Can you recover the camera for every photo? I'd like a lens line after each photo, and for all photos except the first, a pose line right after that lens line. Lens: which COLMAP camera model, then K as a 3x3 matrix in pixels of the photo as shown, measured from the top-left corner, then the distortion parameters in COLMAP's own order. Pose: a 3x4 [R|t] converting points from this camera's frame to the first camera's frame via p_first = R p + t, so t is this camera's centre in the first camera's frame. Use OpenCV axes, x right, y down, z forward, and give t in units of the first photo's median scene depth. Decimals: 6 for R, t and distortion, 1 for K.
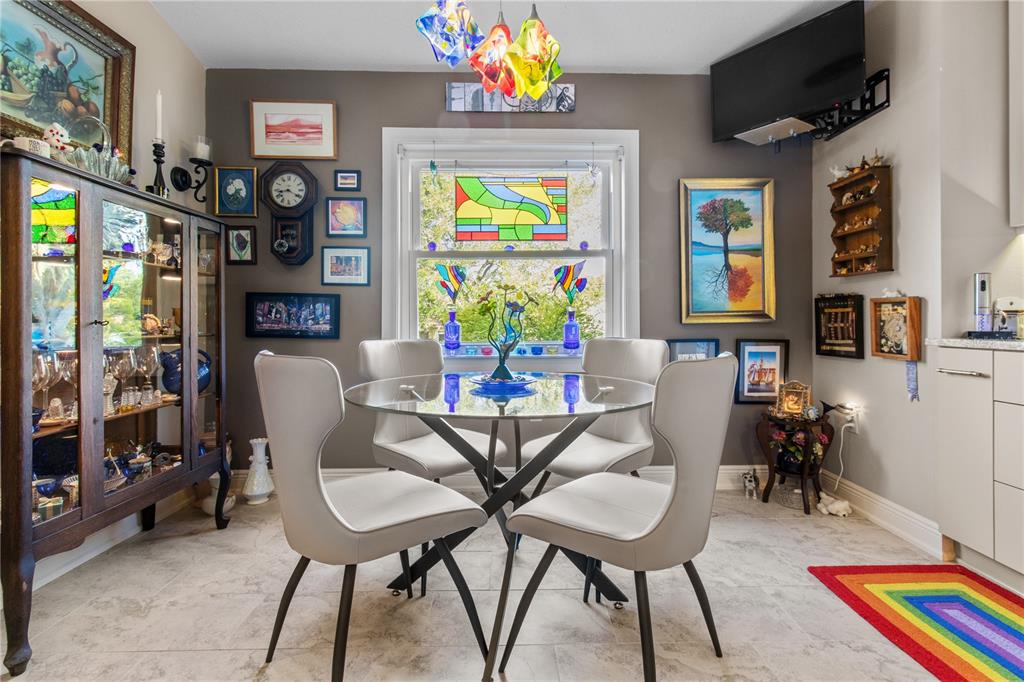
lens RADIAL K [[479.0, 0, 512.8], [0, 479.0, 320.3], [0, 0, 1]] dist [-0.001376, 0.003262]
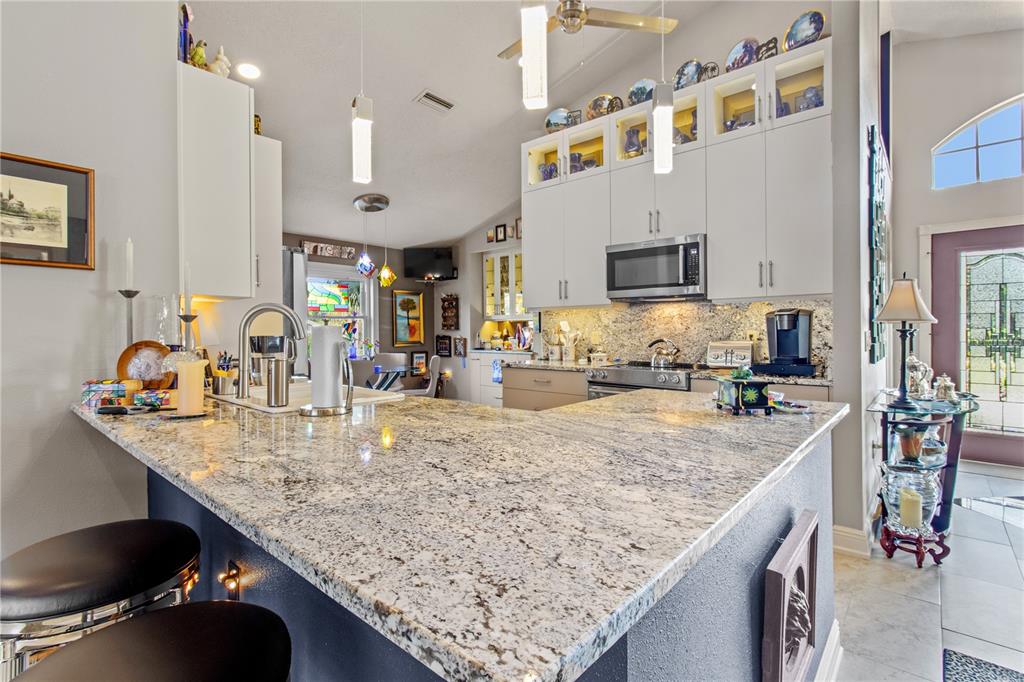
lens RADIAL K [[479.0, 0, 533.9], [0, 479.0, 342.5], [0, 0, 1]] dist [-0.001376, 0.003262]
pose [[0.643597, -0.021249, 0.765069, -1.142956], [0.001212, 0.999642, 0.026745, -0.083794], [-0.765364, -0.016286, 0.643392, -1.239710]]
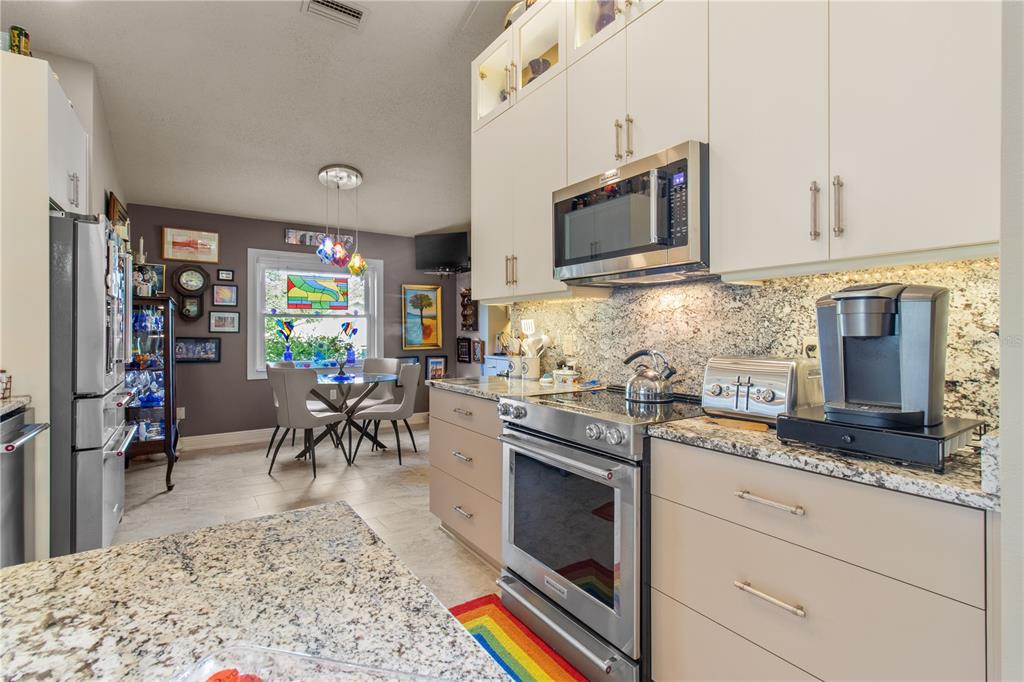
lens RADIAL K [[479.0, 0, 526.0], [0, 479.0, 341.0], [0, 0, 1]] dist [-0.001376, 0.003262]
pose [[0.820756, -0.008983, 0.571208, -0.450891], [-0.004602, 0.999740, 0.022336, -0.087415], [-0.571260, -0.020961, 0.820501, -1.158851]]
